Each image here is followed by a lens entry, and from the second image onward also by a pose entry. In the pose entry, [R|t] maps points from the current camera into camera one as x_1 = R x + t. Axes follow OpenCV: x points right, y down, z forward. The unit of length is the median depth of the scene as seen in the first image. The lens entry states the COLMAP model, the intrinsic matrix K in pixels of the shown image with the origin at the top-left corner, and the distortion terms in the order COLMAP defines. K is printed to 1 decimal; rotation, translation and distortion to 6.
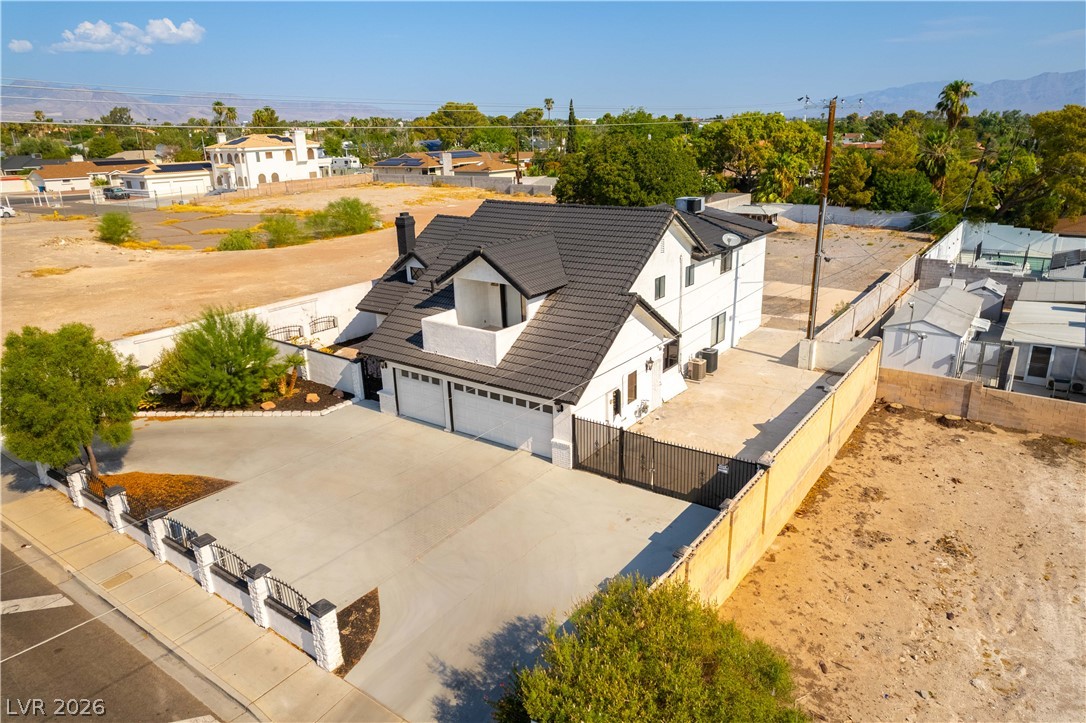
lens RADIAL K [[715.3, 0, 555.9], [0, 715.3, 365.3], [0, 0, 1]] dist [-0.075218, 0.085157]
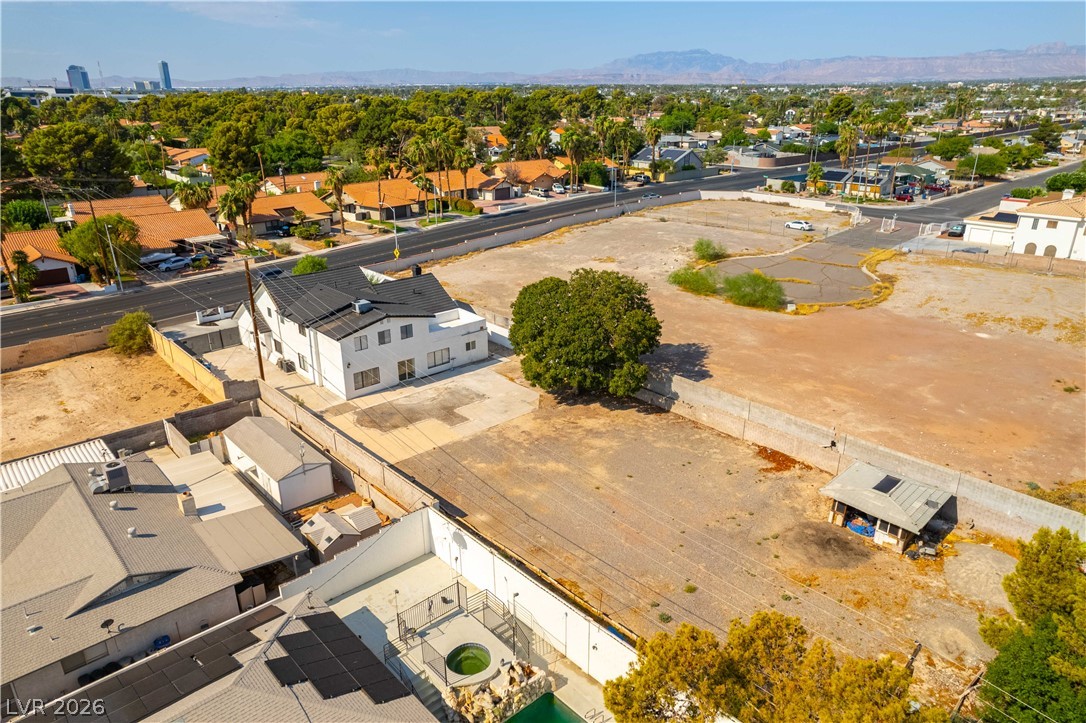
lens RADIAL K [[715.3, 0, 555.9], [0, 715.3, 365.3], [0, 0, 1]] dist [-0.075218, 0.085157]
pose [[-0.198987, 0.372342, -0.906513, 2.103634], [-0.312359, 0.852669, 0.418792, -1.210501], [0.928890, 0.366491, -0.053366, 2.043869]]
